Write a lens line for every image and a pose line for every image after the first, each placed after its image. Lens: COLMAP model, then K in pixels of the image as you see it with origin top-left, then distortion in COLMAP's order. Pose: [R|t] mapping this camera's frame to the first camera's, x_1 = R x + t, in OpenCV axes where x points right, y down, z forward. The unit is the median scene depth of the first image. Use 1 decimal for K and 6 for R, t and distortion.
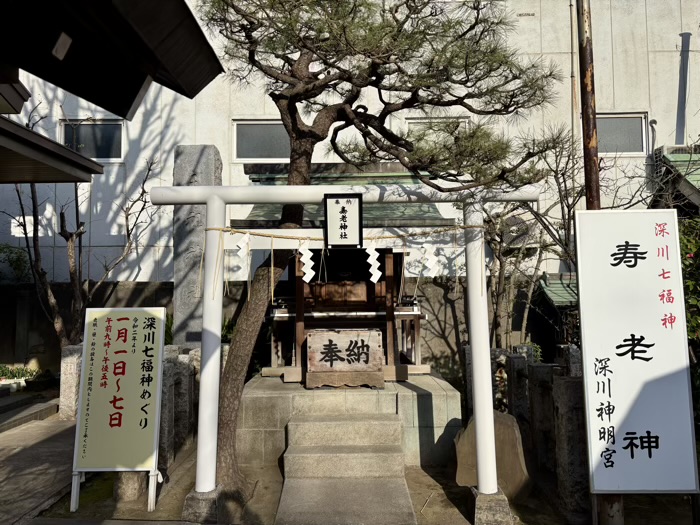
lens RADIAL K [[526.7, 0, 352.9], [0, 526.7, 260.4], [0, 0, 1]] dist [0.073882, -0.084655]
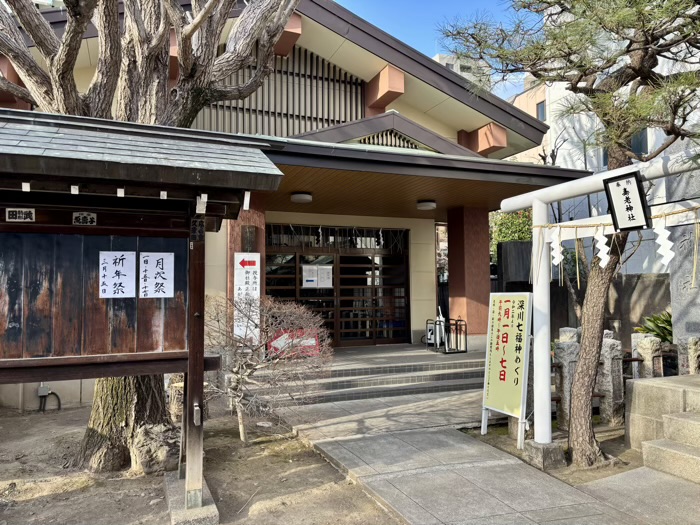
lens RADIAL K [[526.7, 0, 352.9], [0, 526.7, 260.4], [0, 0, 1]] dist [0.073882, -0.084655]
pose [[0.380583, -0.057705, -0.922945, 0.655189], [0.063626, 0.997320, -0.036119, 0.032562], [0.922555, -0.044977, 0.383235, 0.148427]]
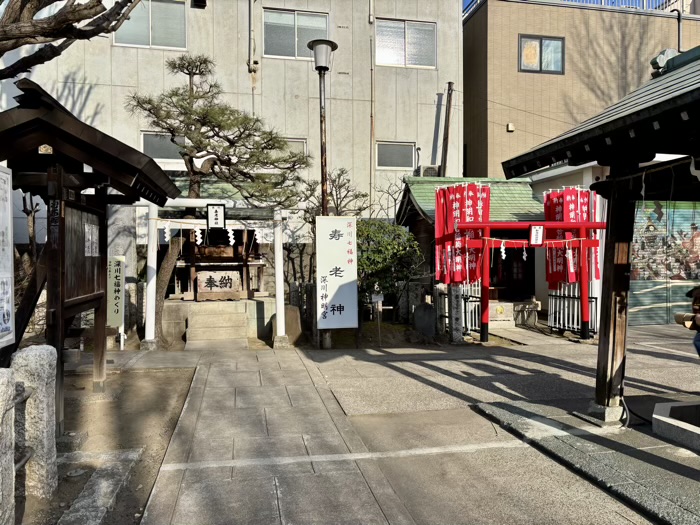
lens RADIAL K [[526.7, 0, 352.9], [0, 526.7, 260.4], [0, 0, 1]] dist [0.073882, -0.084655]
pose [[0.977272, 0.004608, 0.211941, 0.067132], [-0.017884, 0.997992, 0.060767, -0.035050], [-0.211235, -0.063177, 0.975391, -1.191578]]
